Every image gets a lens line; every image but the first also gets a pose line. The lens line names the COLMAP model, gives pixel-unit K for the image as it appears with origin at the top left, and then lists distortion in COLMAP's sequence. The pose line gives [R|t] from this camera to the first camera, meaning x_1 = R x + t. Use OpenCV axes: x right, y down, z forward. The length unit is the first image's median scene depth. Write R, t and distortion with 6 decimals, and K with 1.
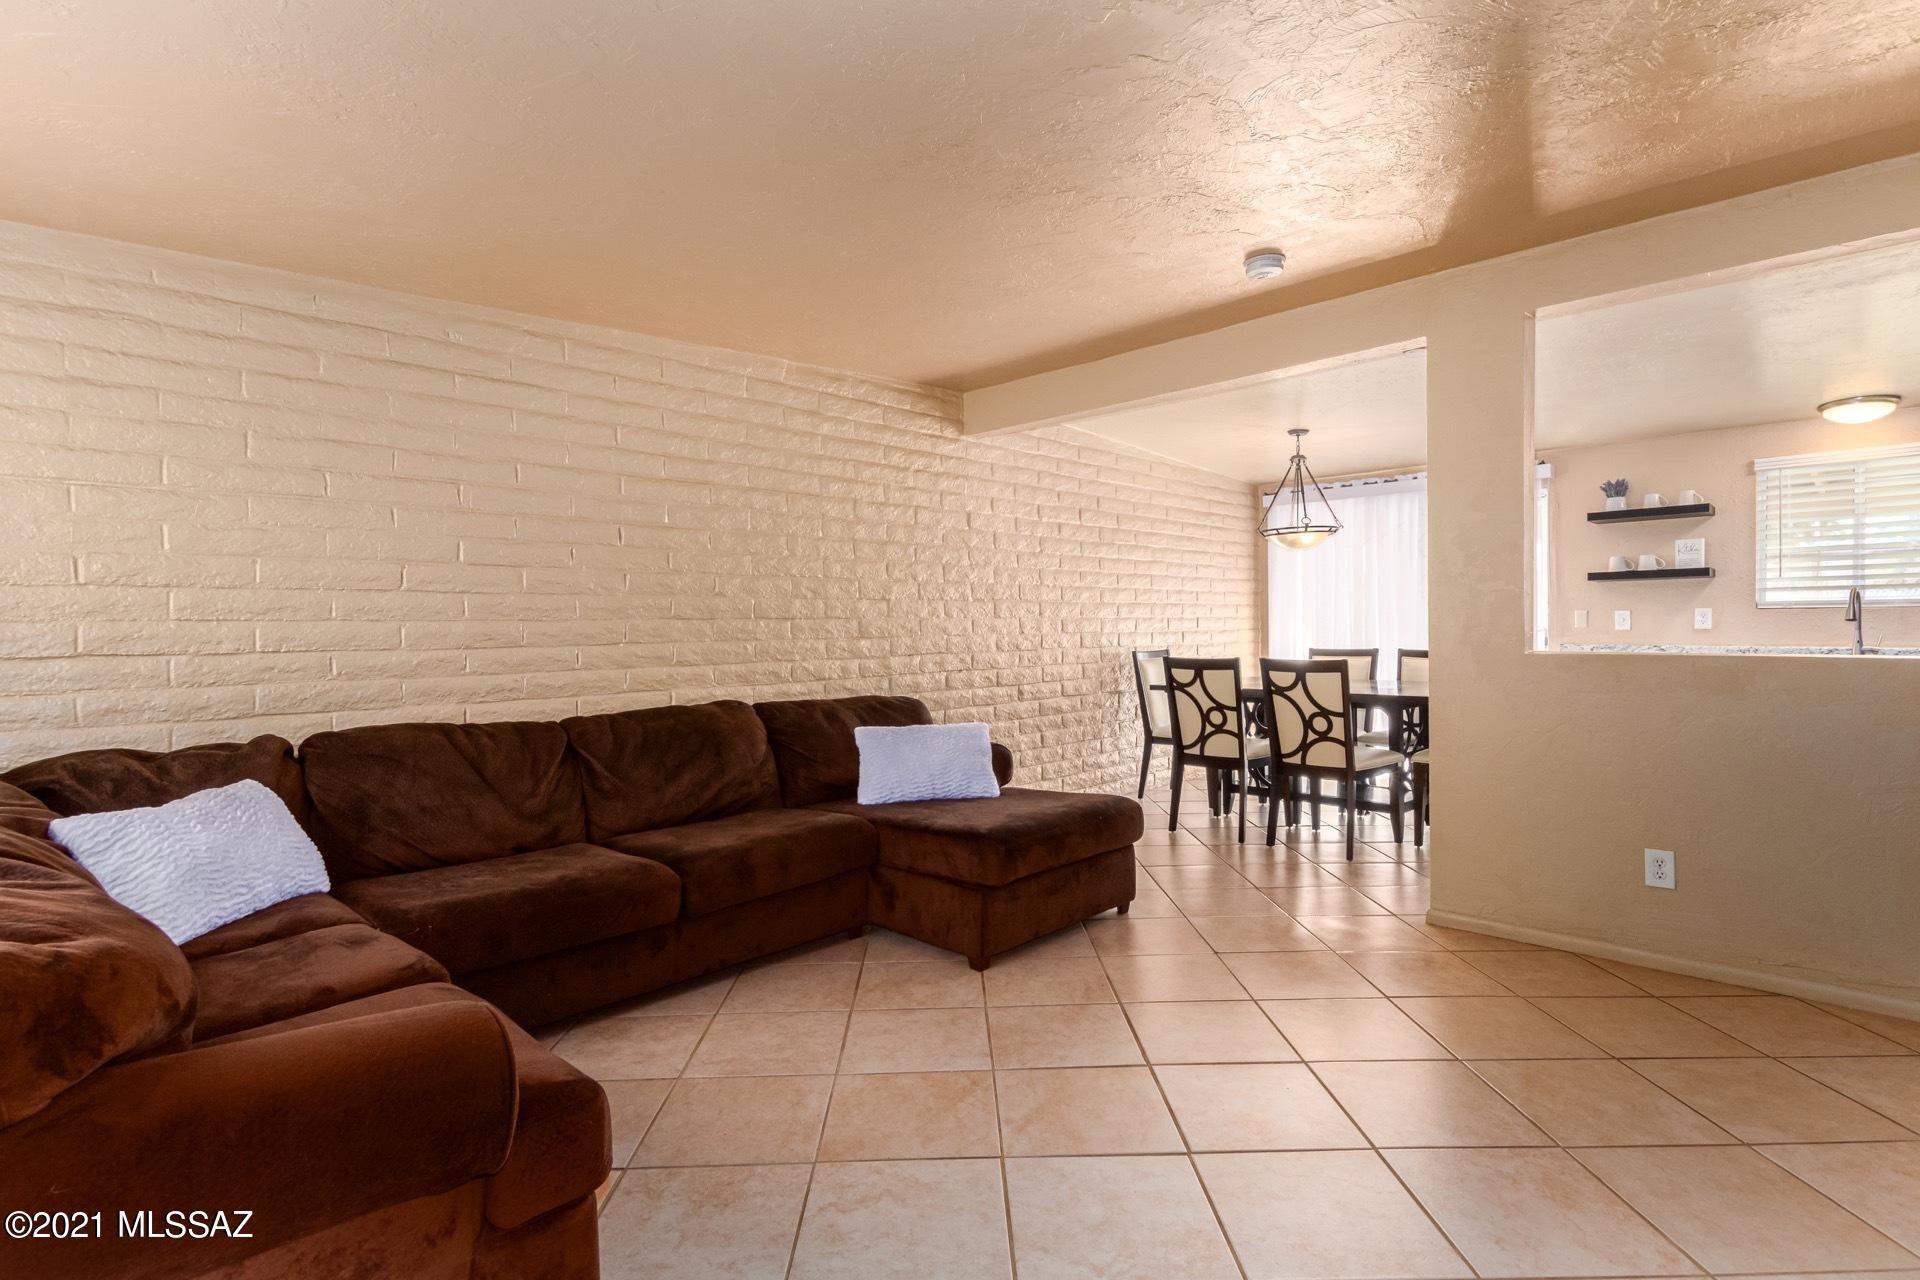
lens RADIAL K [[961.1, 0, 987.1], [0, 961.1, 632.8], [0, 0, 1]] dist [0.029037, -0.010516]
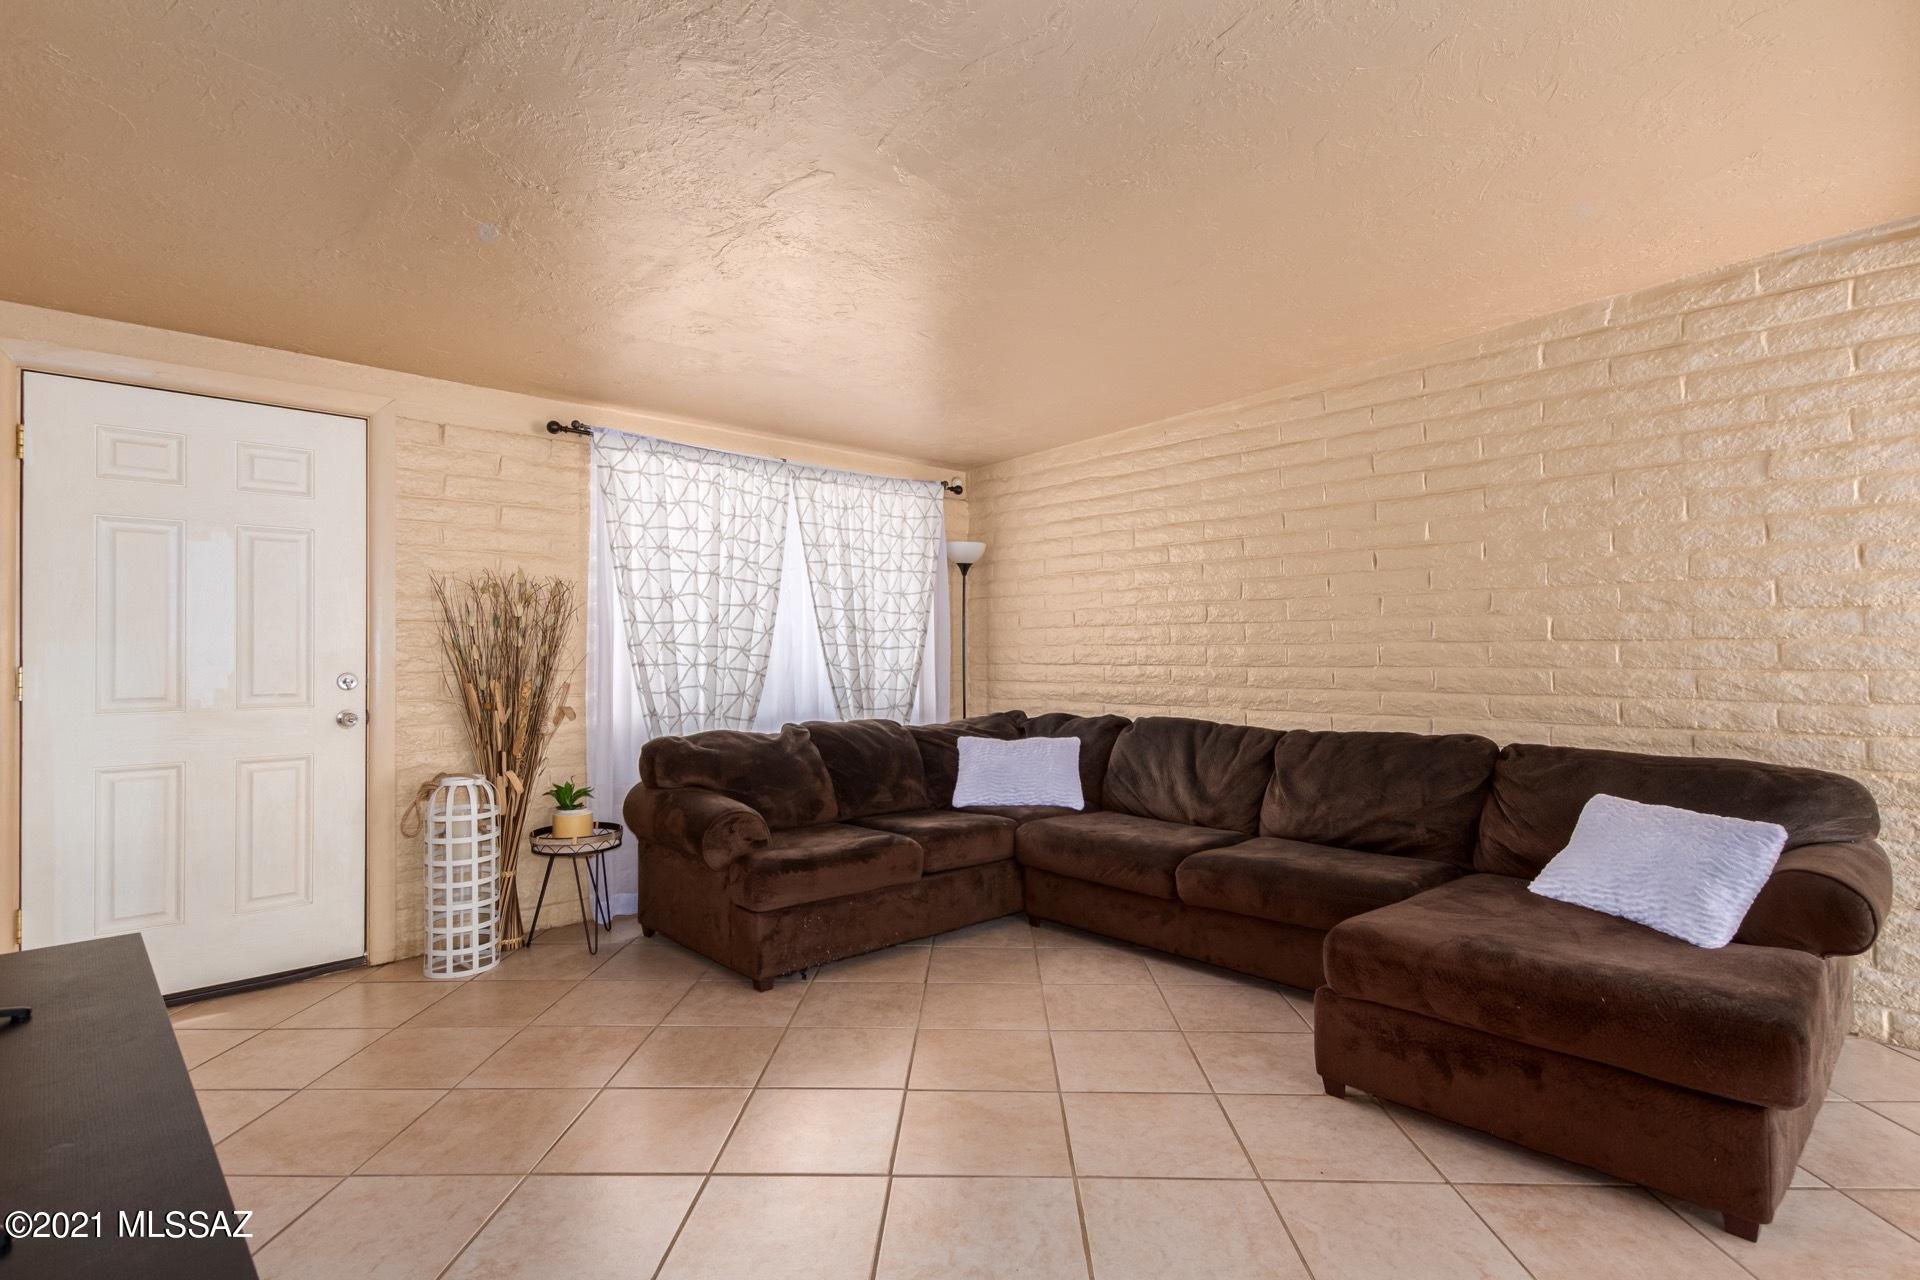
lens RADIAL K [[961.1, 0, 963.2], [0, 961.1, 643.7], [0, 0, 1]] dist [0.029037, -0.010516]
pose [[-0.066510, 0.002502, -0.997783, 0.533814], [-0.003769, 0.999989, 0.002759, -0.011229], [0.997779, 0.003944, -0.066500, 0.501892]]
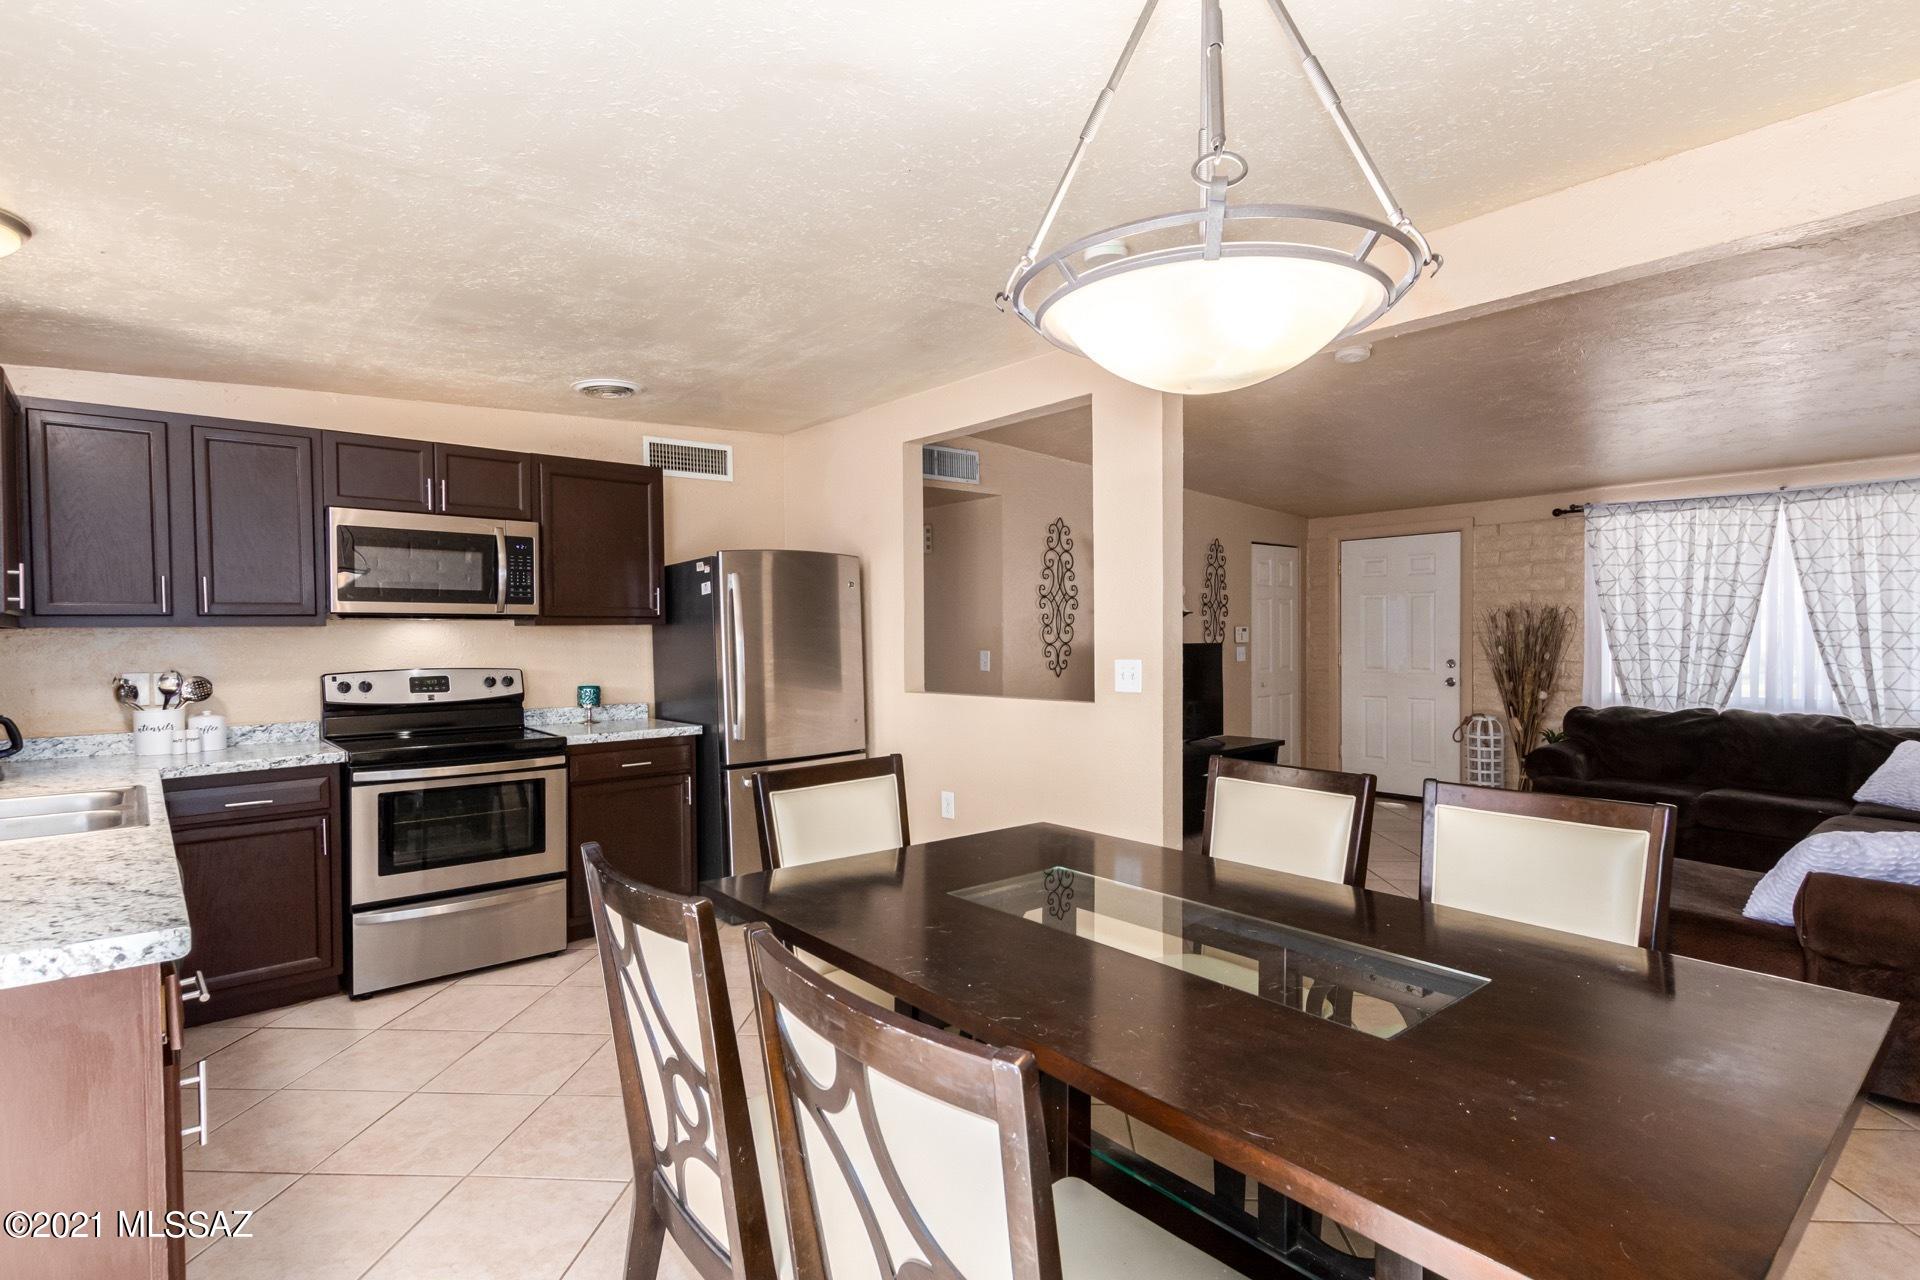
lens RADIAL K [[961.1, 0, 945.7], [0, 961.1, 650.7], [0, 0, 1]] dist [0.029037, -0.010516]
pose [[-0.995185, 0.018199, 0.096313, 0.453761], [0.020627, 0.999493, 0.024274, -0.050123], [-0.095823, 0.026144, -0.995055, 1.523708]]
